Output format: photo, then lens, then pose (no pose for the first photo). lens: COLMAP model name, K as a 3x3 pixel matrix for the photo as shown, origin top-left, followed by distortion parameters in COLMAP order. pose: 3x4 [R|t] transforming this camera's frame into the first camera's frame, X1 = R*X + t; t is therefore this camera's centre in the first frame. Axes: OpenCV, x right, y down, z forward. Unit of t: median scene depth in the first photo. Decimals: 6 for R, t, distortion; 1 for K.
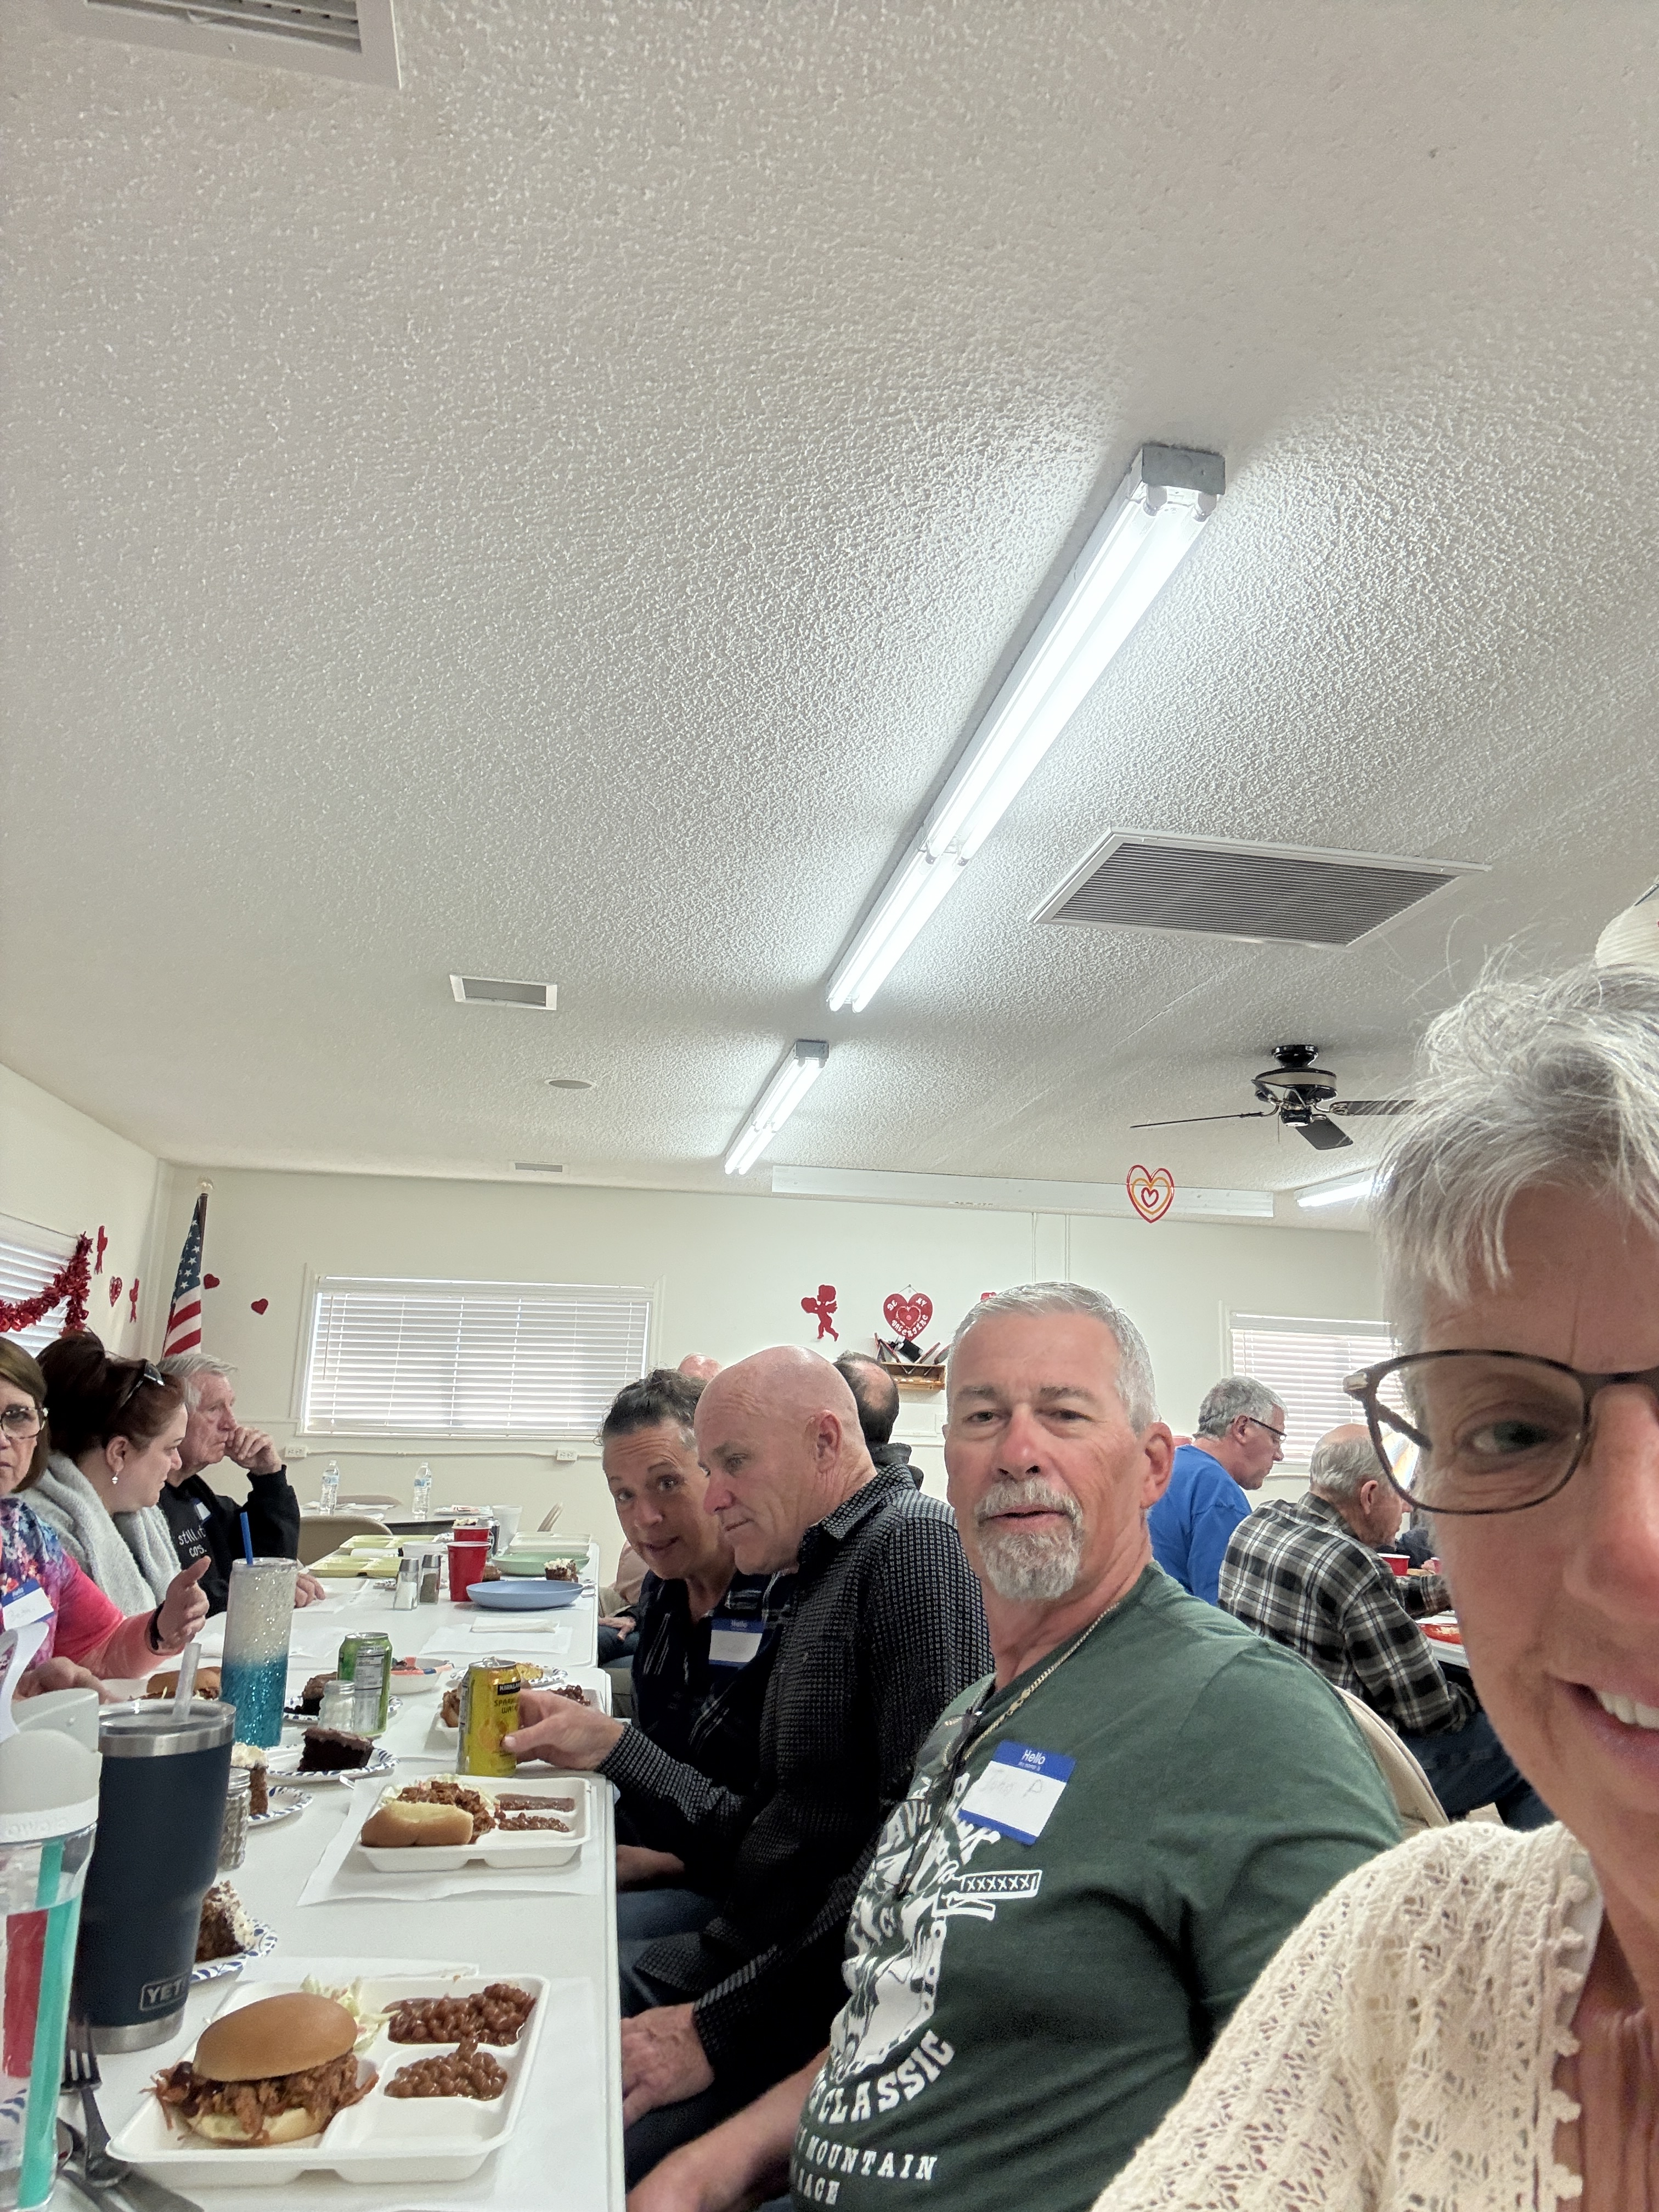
lens RADIAL K [[1513.2, 0, 824.7], [0, 1513.2, 1108.3], [0, 0, 1]] dist [0.003944, -0.000475]
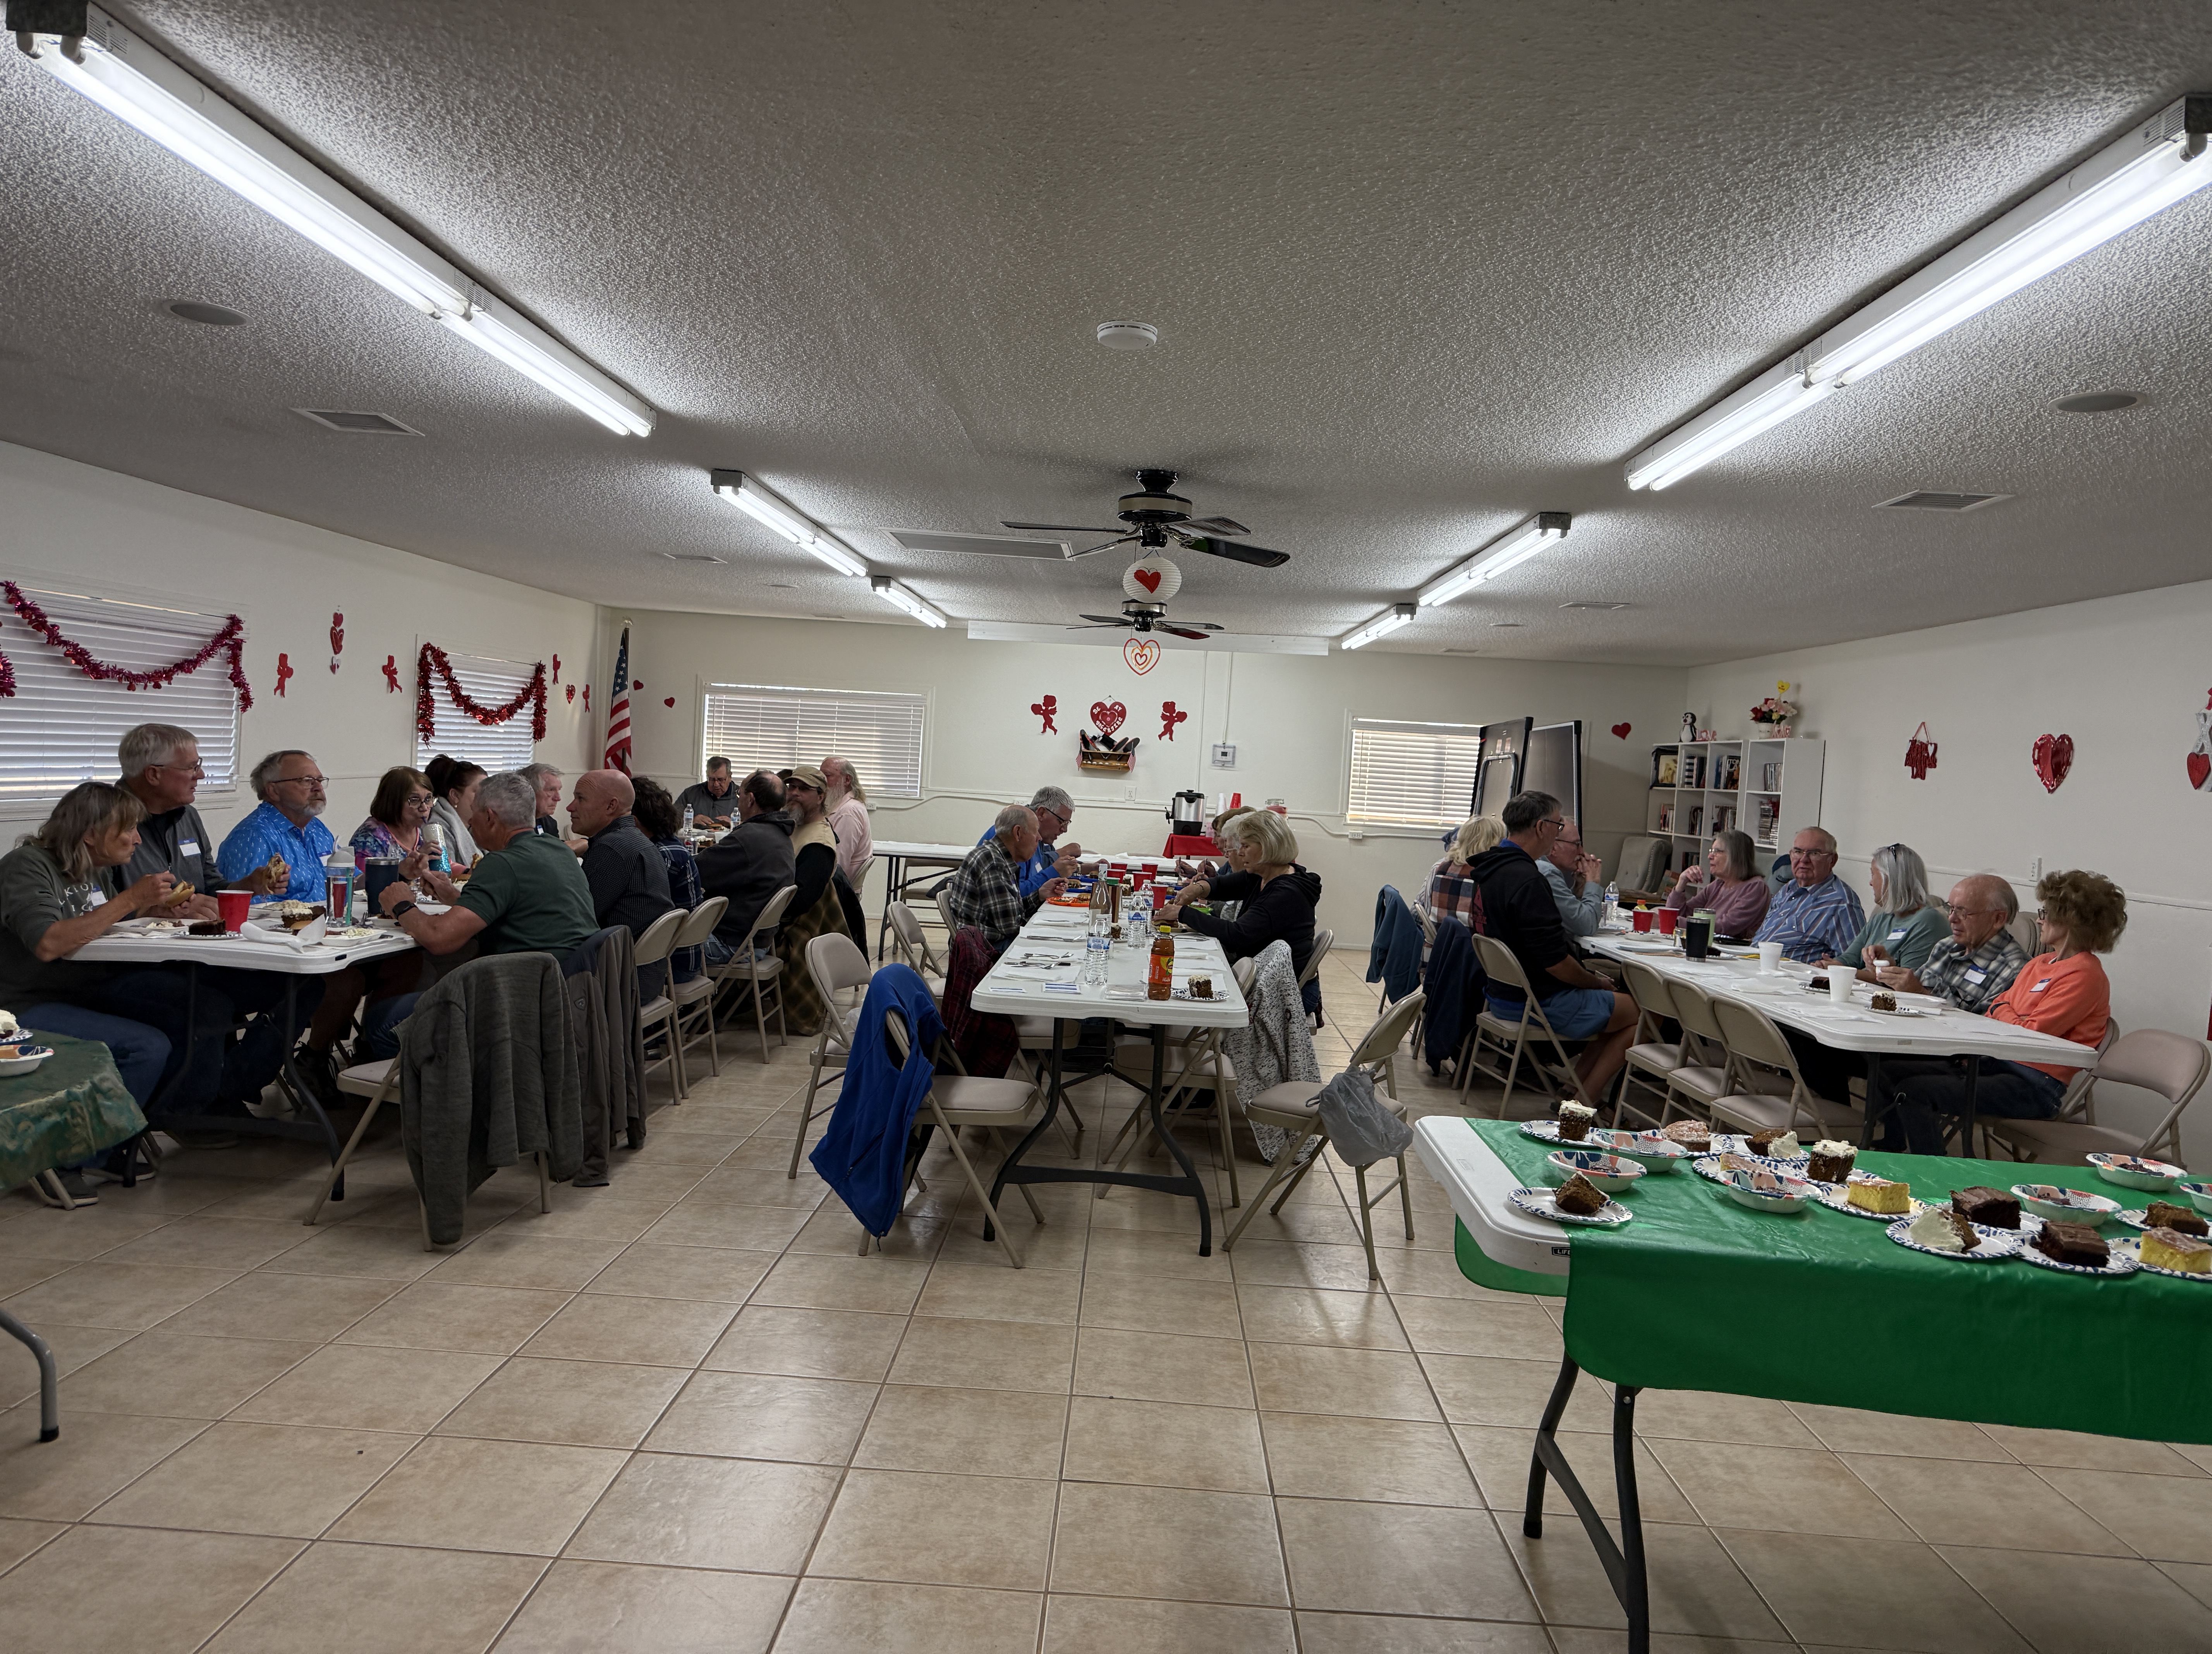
lens RADIAL K [[1538.0, 0, 1110.6], [0, 1538.0, 823.1], [0, 0, 1]] dist [0.007094, 0.000369]
pose [[0.984015, 0.035446, -0.174522, 0.337968], [0.005153, 0.973914, 0.226861, -0.099625], [0.178011, -0.224134, 0.958163, -0.423854]]
